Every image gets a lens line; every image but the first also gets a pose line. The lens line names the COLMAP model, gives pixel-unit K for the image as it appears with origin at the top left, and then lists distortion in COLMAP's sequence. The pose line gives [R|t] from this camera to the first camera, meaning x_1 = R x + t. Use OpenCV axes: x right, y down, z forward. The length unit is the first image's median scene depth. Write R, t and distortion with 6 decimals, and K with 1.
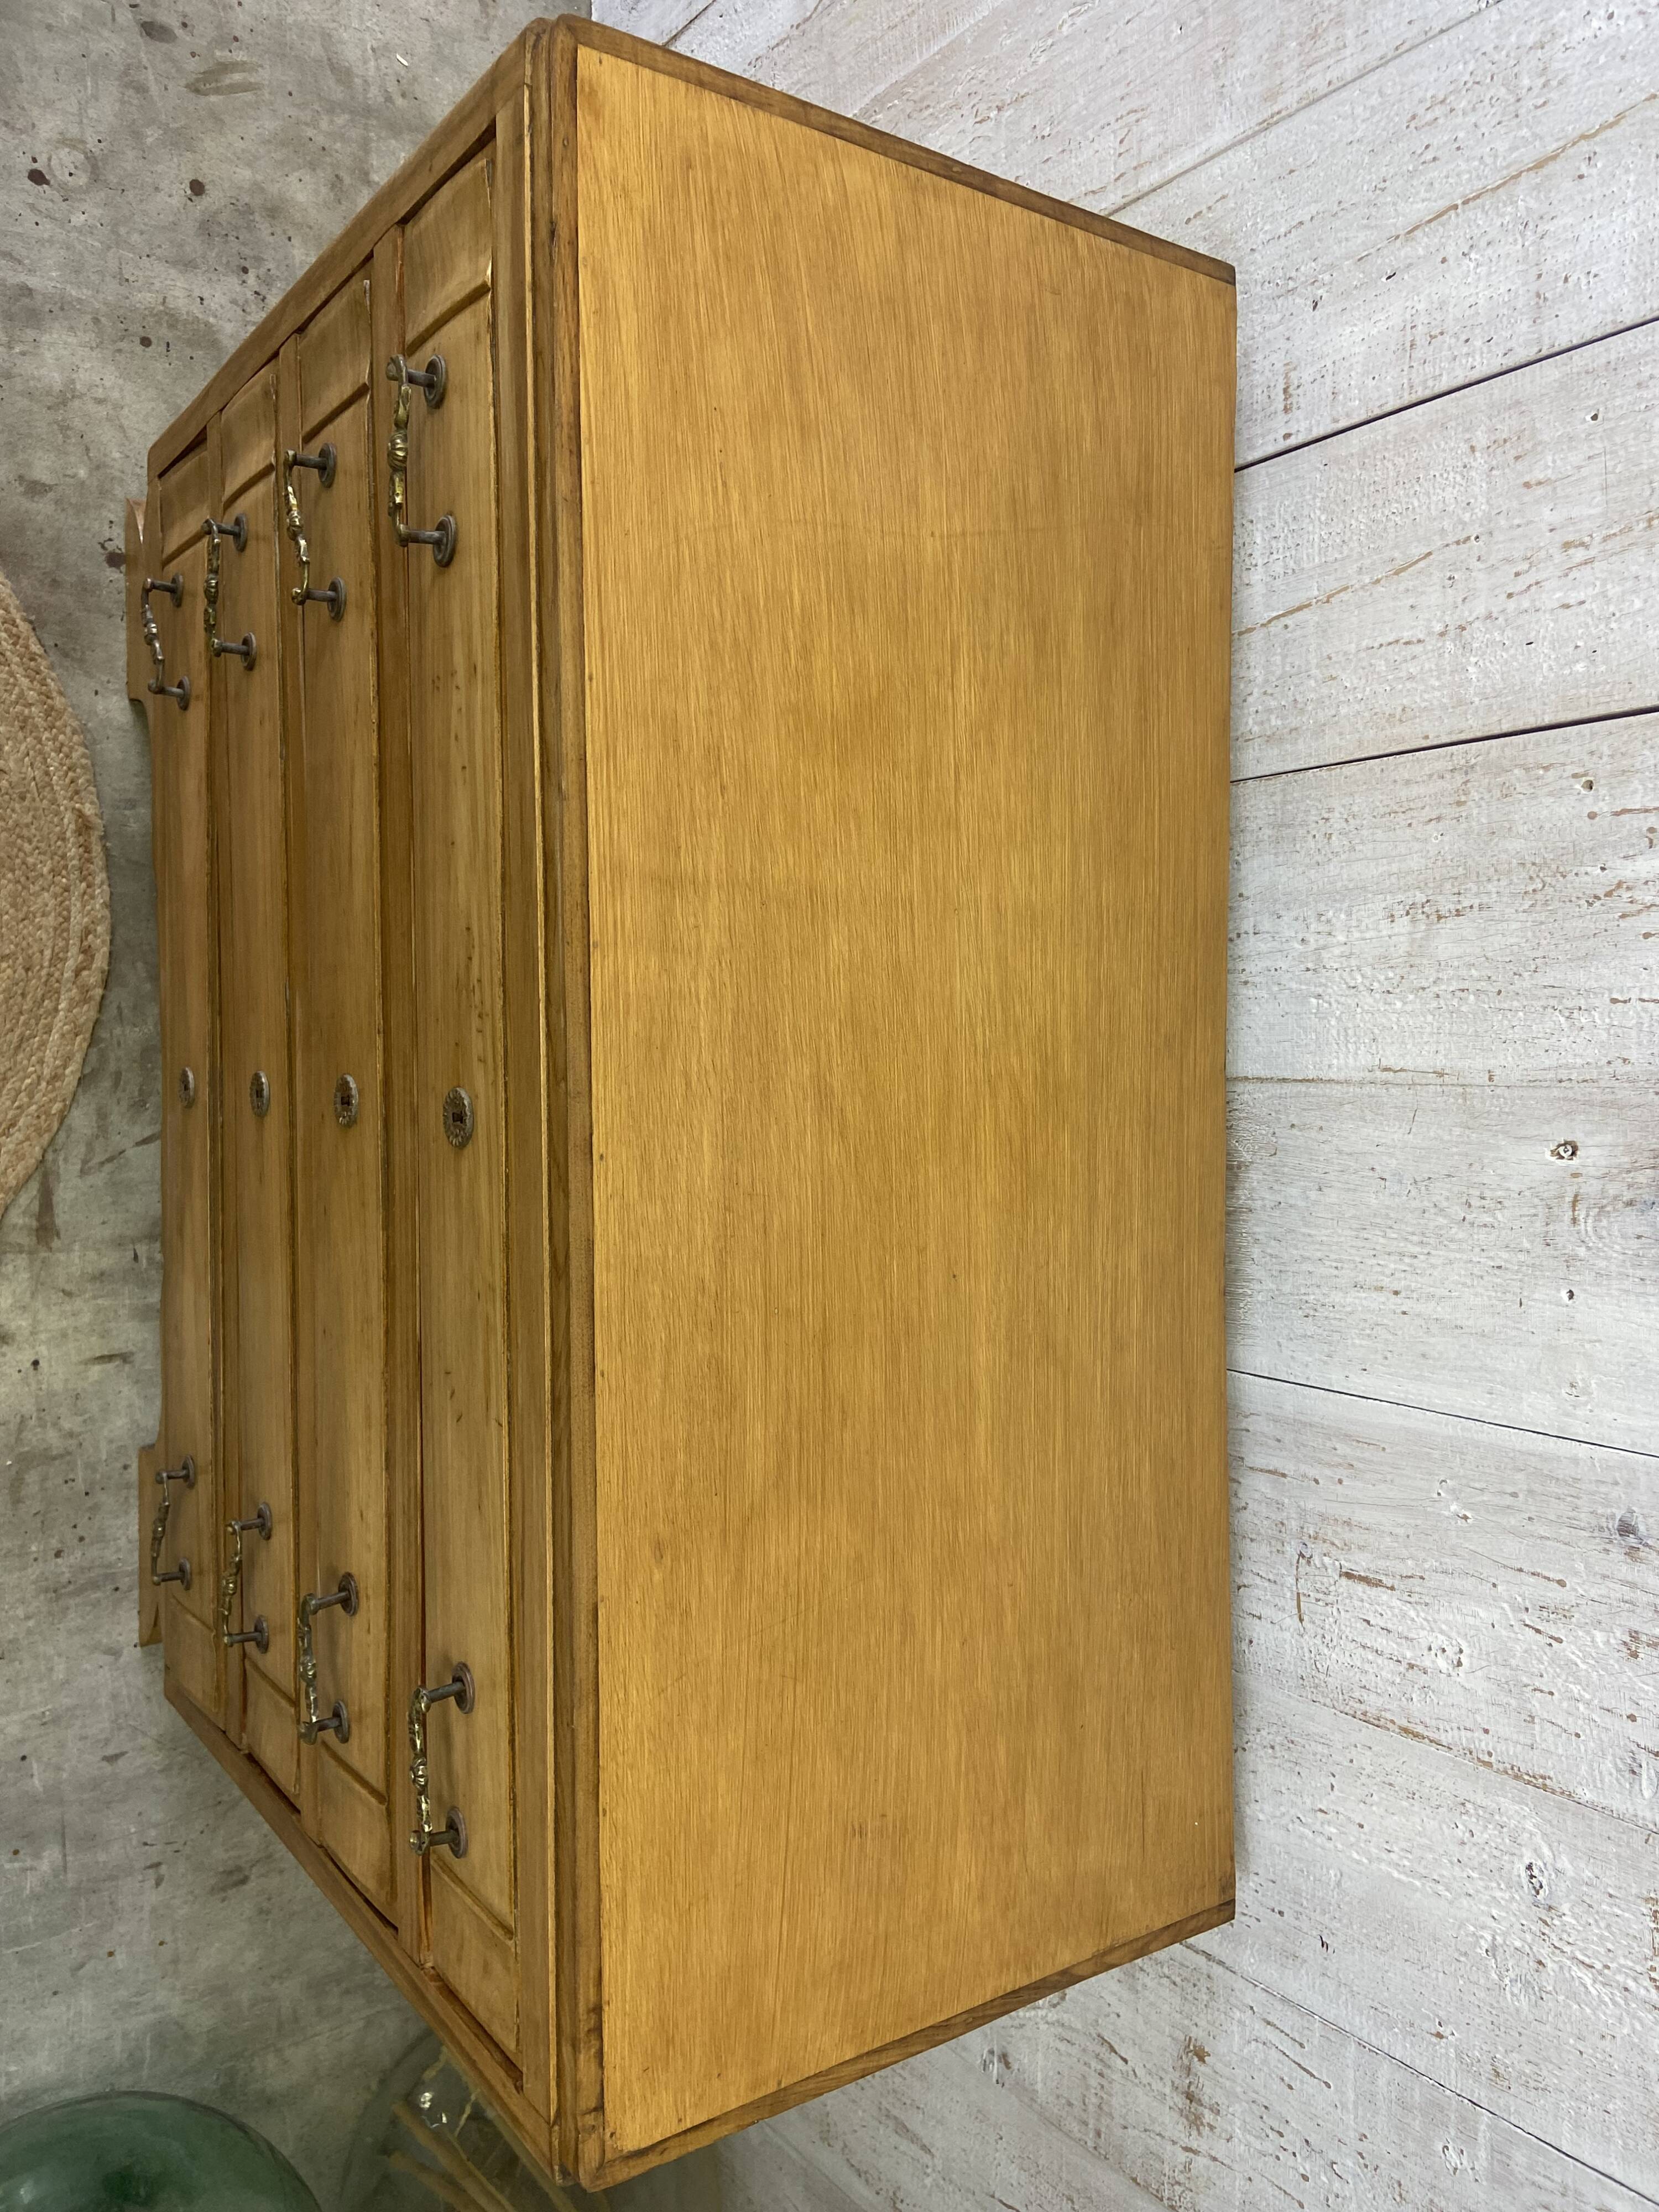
lens RADIAL K [[1663.2, 0, 836.8], [0, 1663.2, 1106.3], [0, 0, 1]] dist [0.136483, -0.173470]
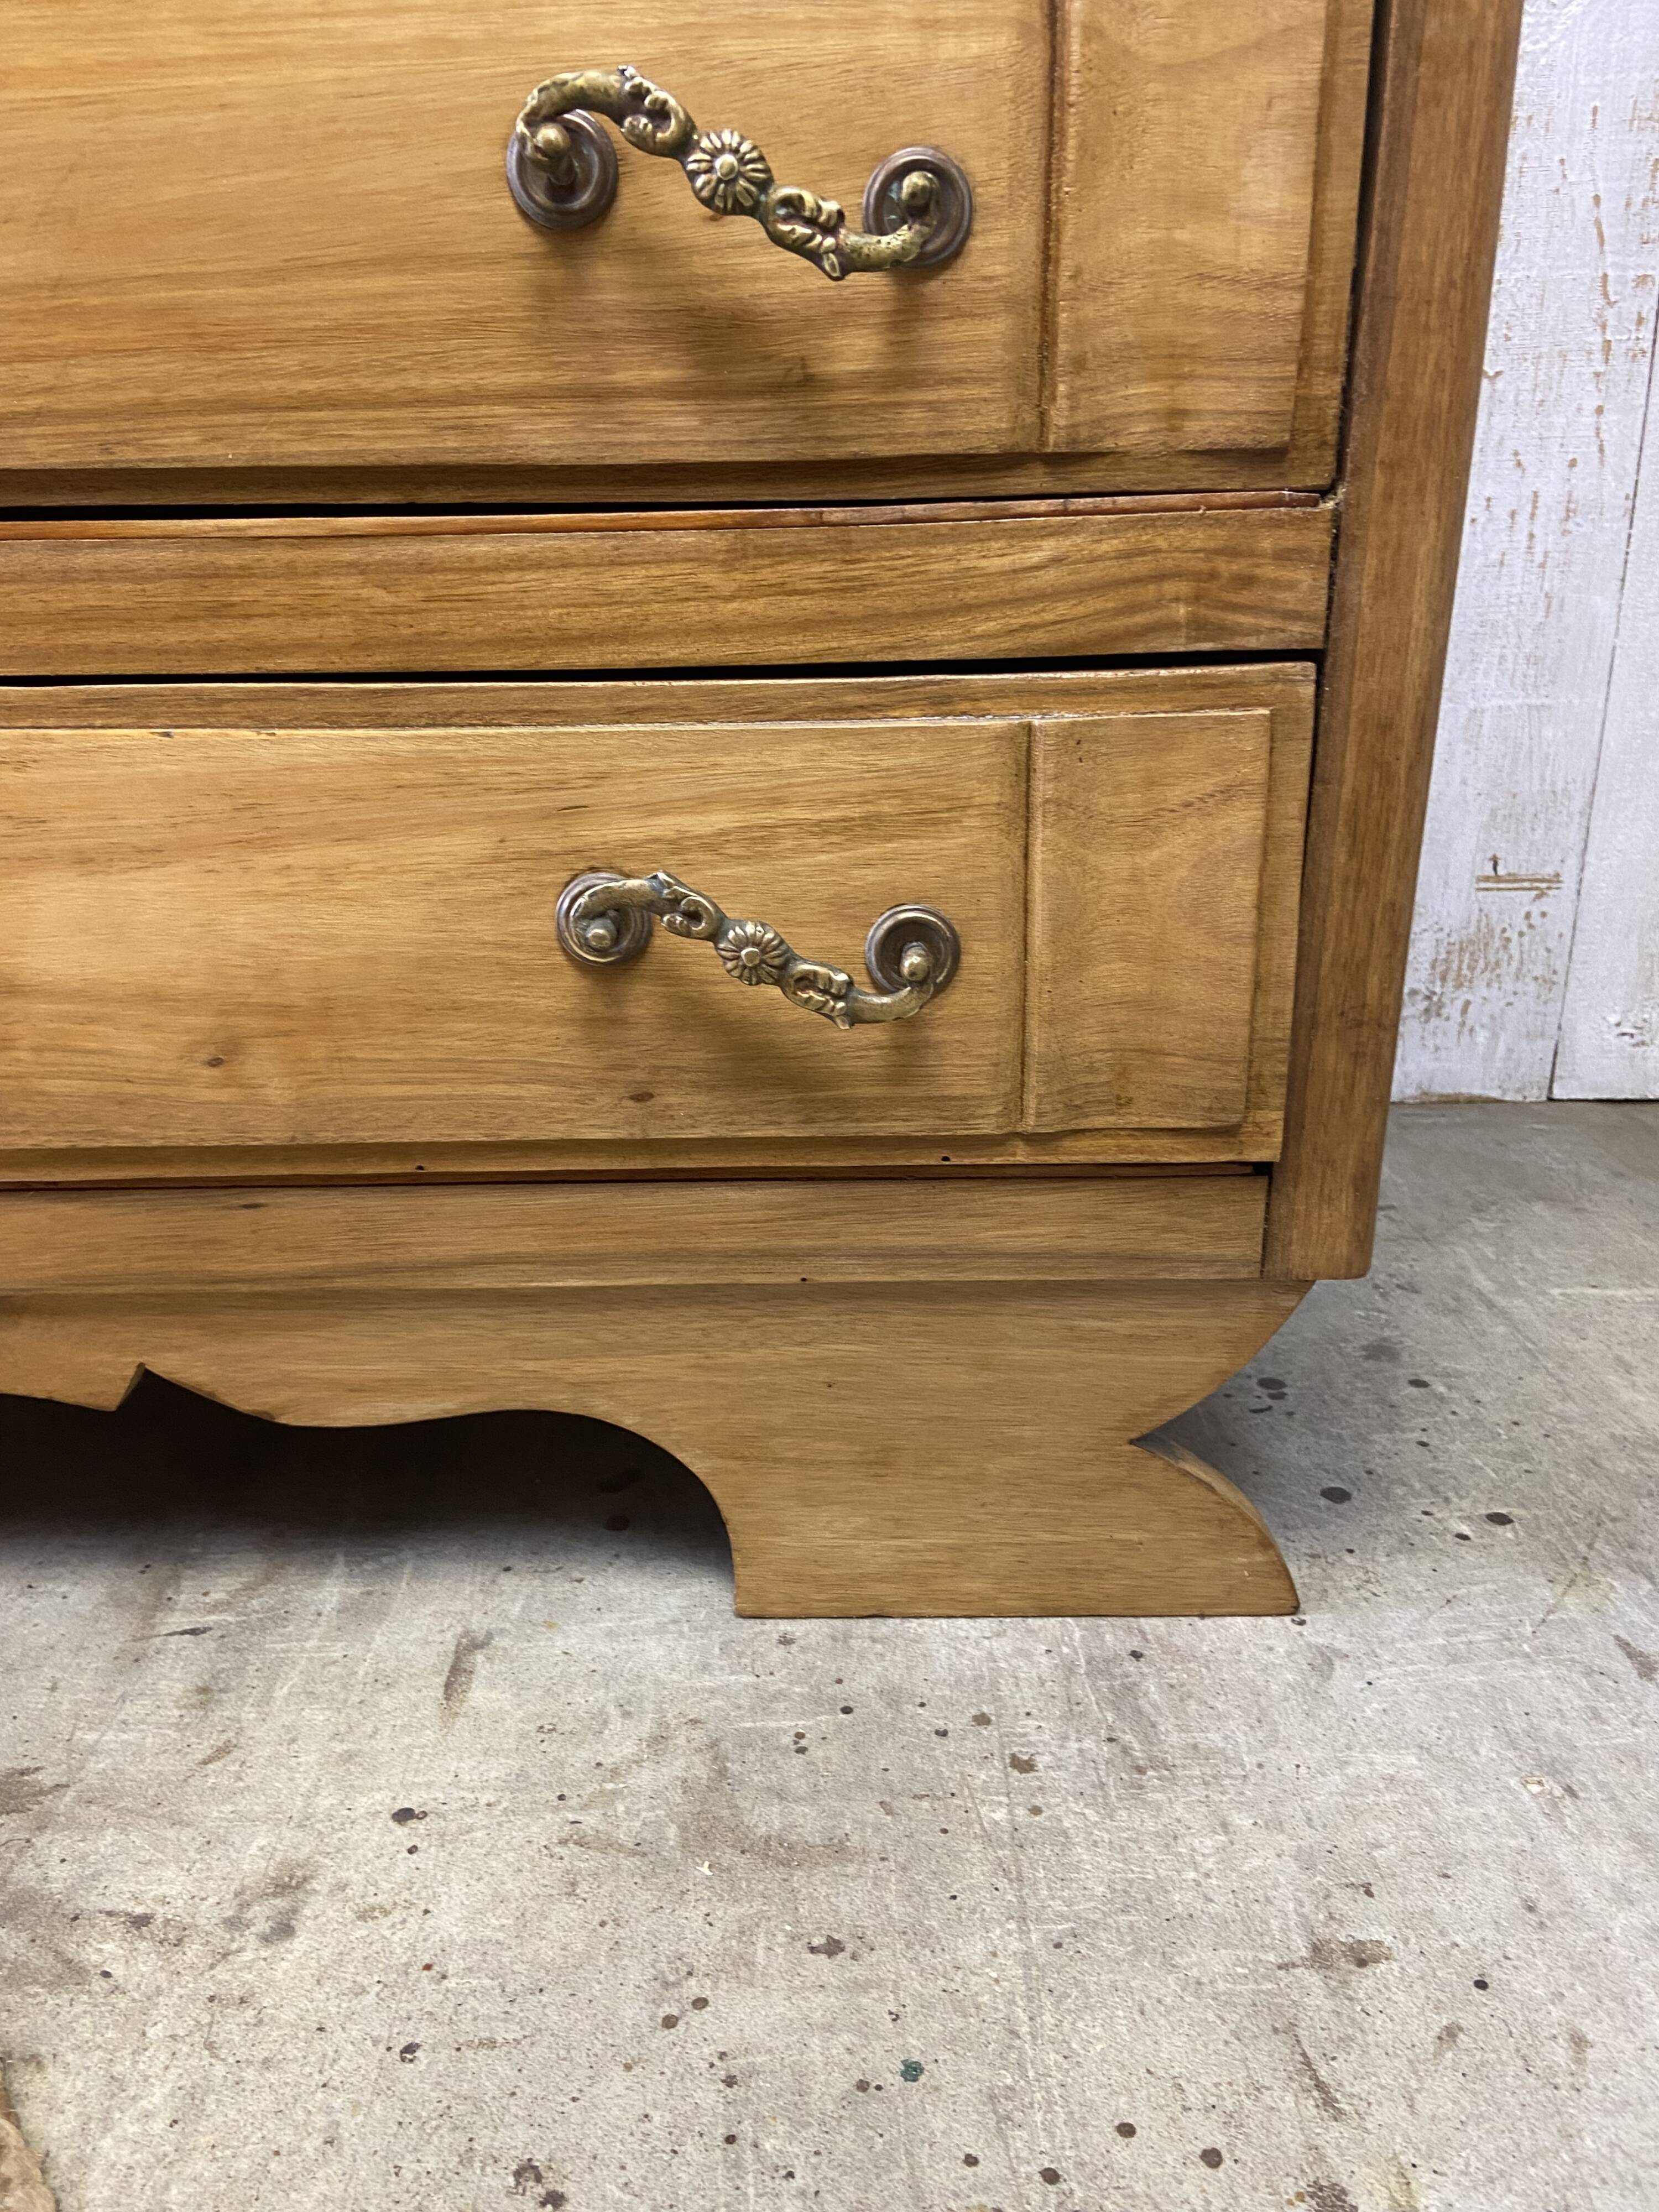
lens RADIAL K [[1664.1, 0, 817.2], [0, 1664.1, 1091.2], [0, 0, 1]] dist [0.129012, -0.171380]
pose [[-0.004764, -0.816574, 0.577221, -0.790286], [0.998896, -0.030867, -0.035423, 0.352315], [0.046742, 0.576415, 0.815819, 0.979371]]
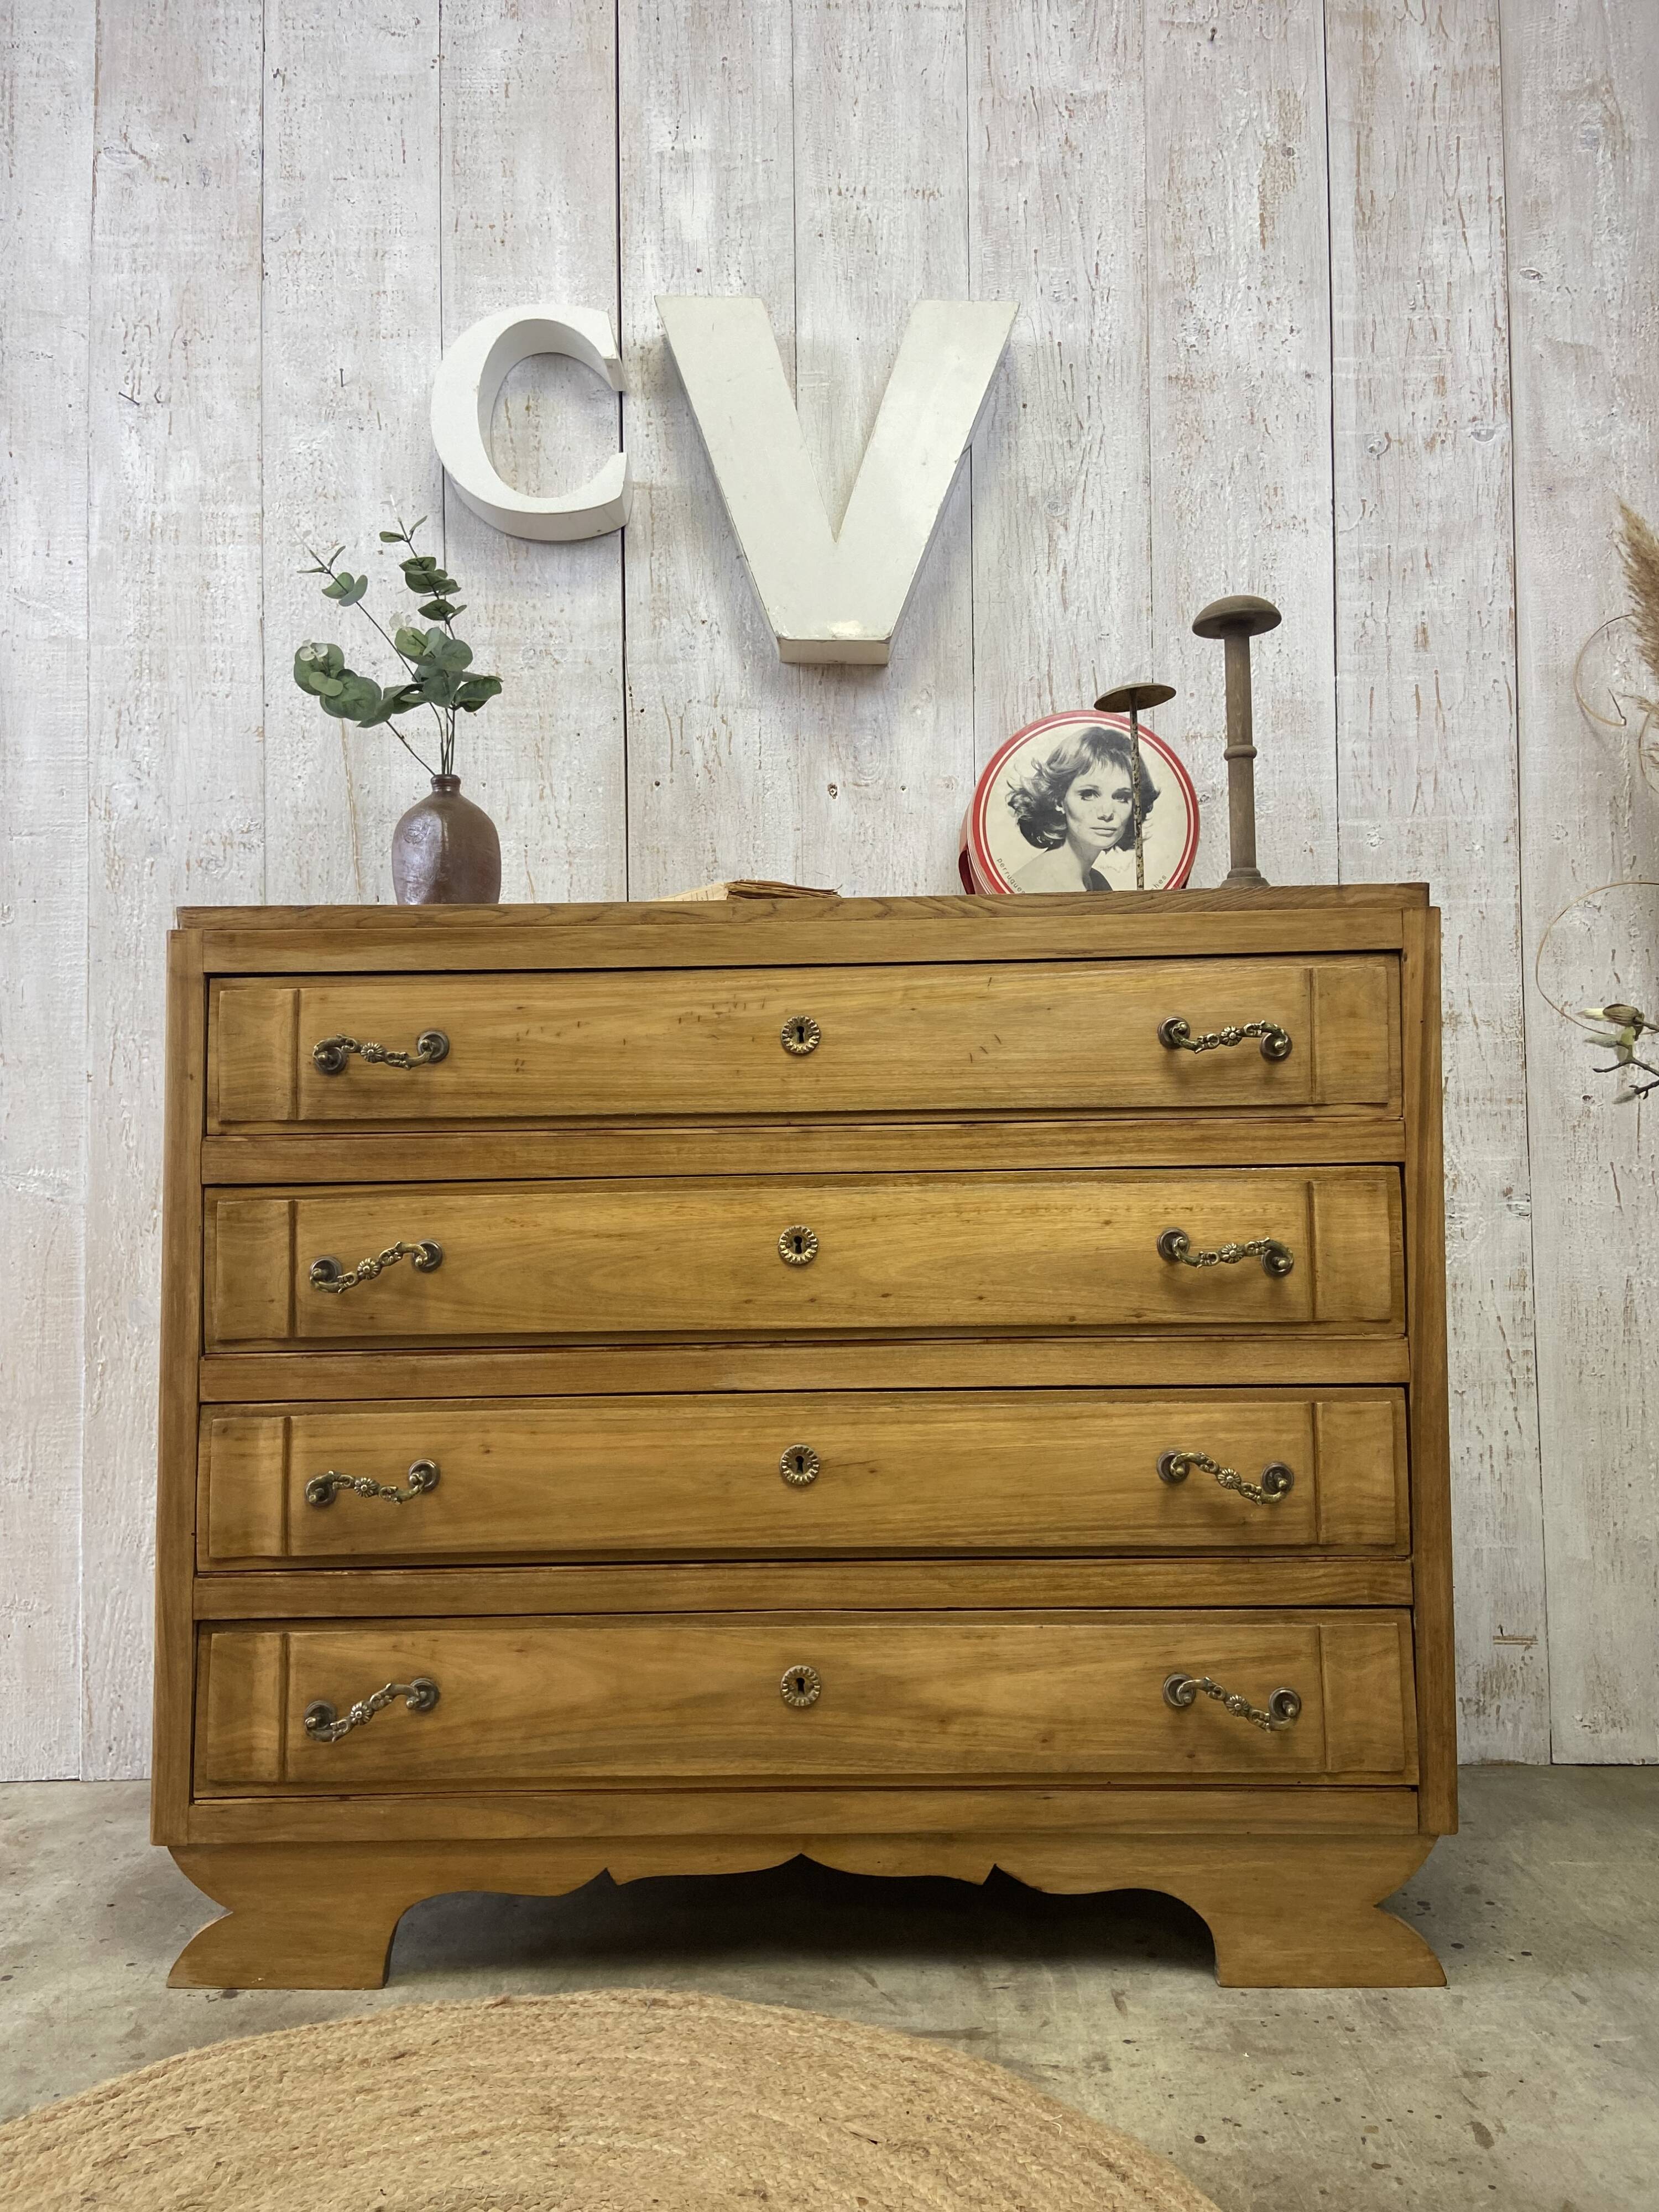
lens RADIAL K [[1662.2, 0, 831.2], [0, 1662.2, 1093.4], [0, 0, 1]] dist [0.131076, -0.168054]
pose [[0.009147, -0.554753, 0.831965, -1.342216], [0.998351, -0.042090, -0.039042, 0.080988], [0.056676, 0.830950, 0.553453, 0.173464]]
